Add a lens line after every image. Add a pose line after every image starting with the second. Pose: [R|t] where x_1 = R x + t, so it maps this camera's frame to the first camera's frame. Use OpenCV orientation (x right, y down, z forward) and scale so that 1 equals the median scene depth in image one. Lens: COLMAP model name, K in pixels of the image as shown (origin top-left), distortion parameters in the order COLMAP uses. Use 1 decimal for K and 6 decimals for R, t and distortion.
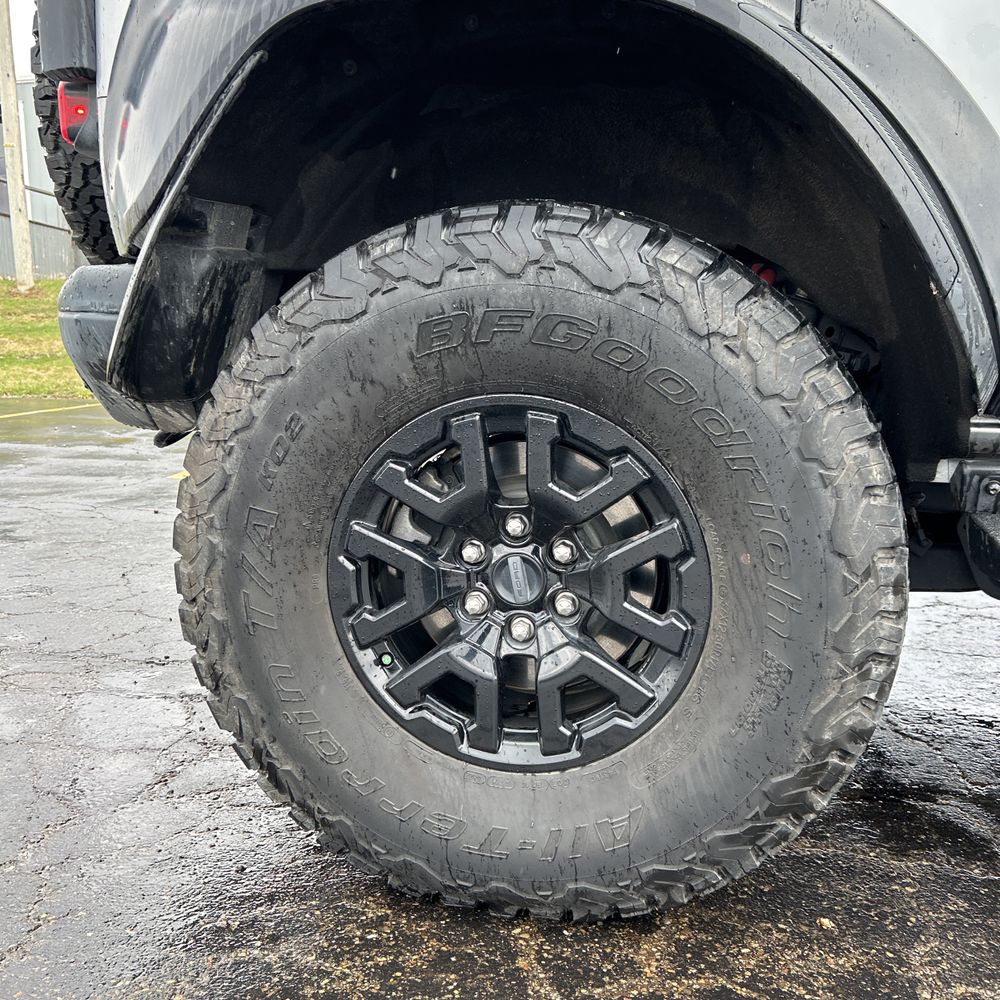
lens RADIAL K [[1009.7, 0, 492.6], [0, 1009.7, 498.8], [0, 0, 1]] dist [0.026697, 0.000000]
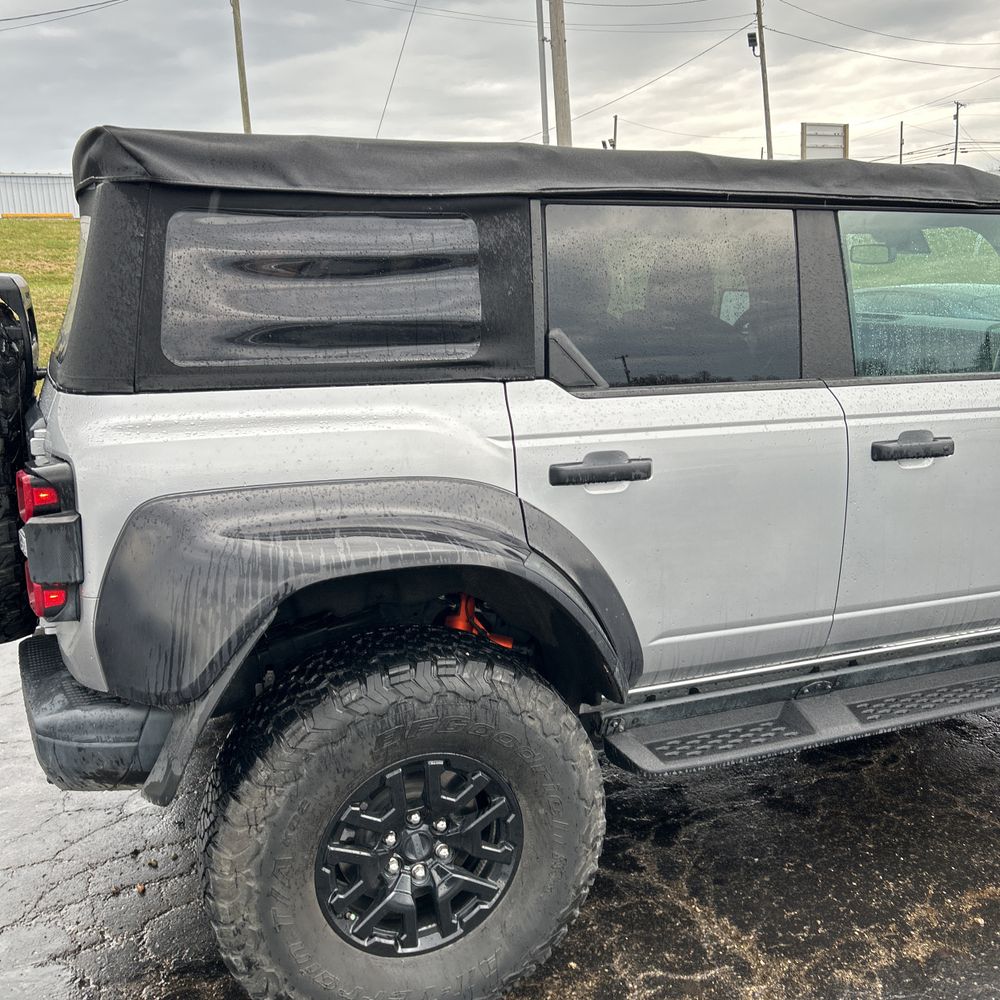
lens RADIAL K [[1009.7, 0, 489.0], [0, 1009.7, 489.9], [0, 0, 1]] dist [0.026697, 0.000000]
pose [[0.830318, -0.132386, 0.541337, -0.776549], [0.118154, 0.991111, 0.061152, -0.655188], [-0.544621, 0.013186, 0.838579, -0.583254]]
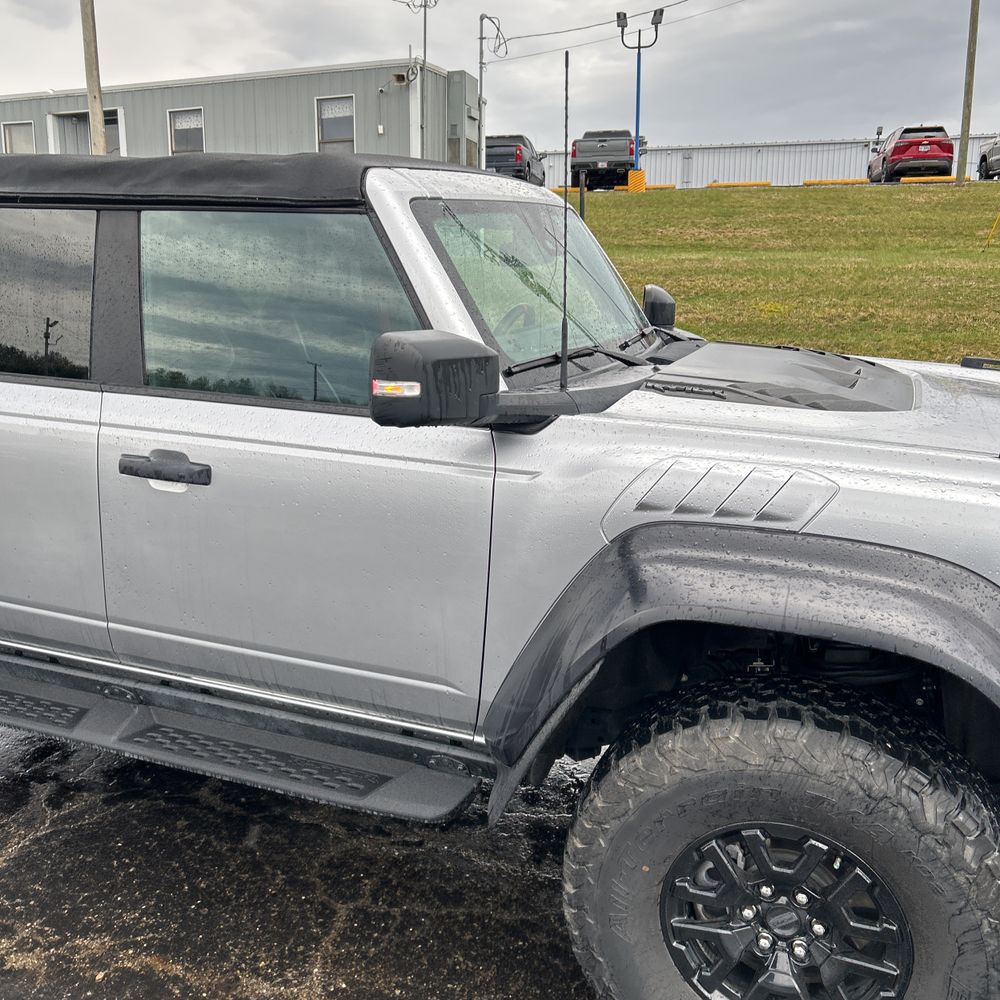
lens RADIAL K [[1009.7, 0, 498.7], [0, 1009.7, 488.2], [0, 0, 1]] dist [0.026697, 0.000000]
pose [[0.986488, 0.040503, -0.158750, 2.207005], [-0.031473, 0.997762, 0.058991, -0.604126], [0.160784, -0.053198, 0.985555, -1.142173]]
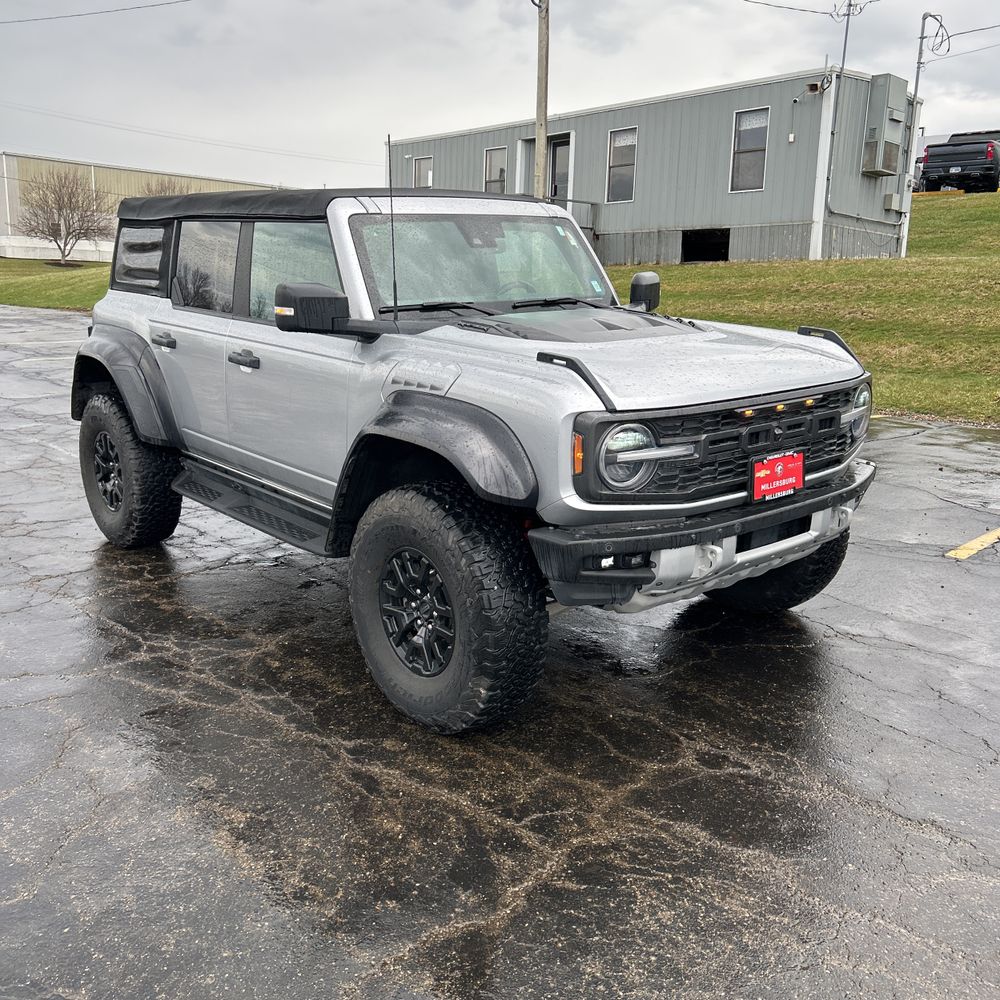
lens RADIAL K [[1009.7, 0, 493.0], [0, 1009.7, 499.9], [0, 0, 1]] dist [0.026697, 0.000000]
pose [[0.793941, 0.150099, -0.589175, 4.315066], [-0.113528, 0.988603, 0.098873, -0.460905], [0.597301, -0.011611, 0.801933, -1.759299]]
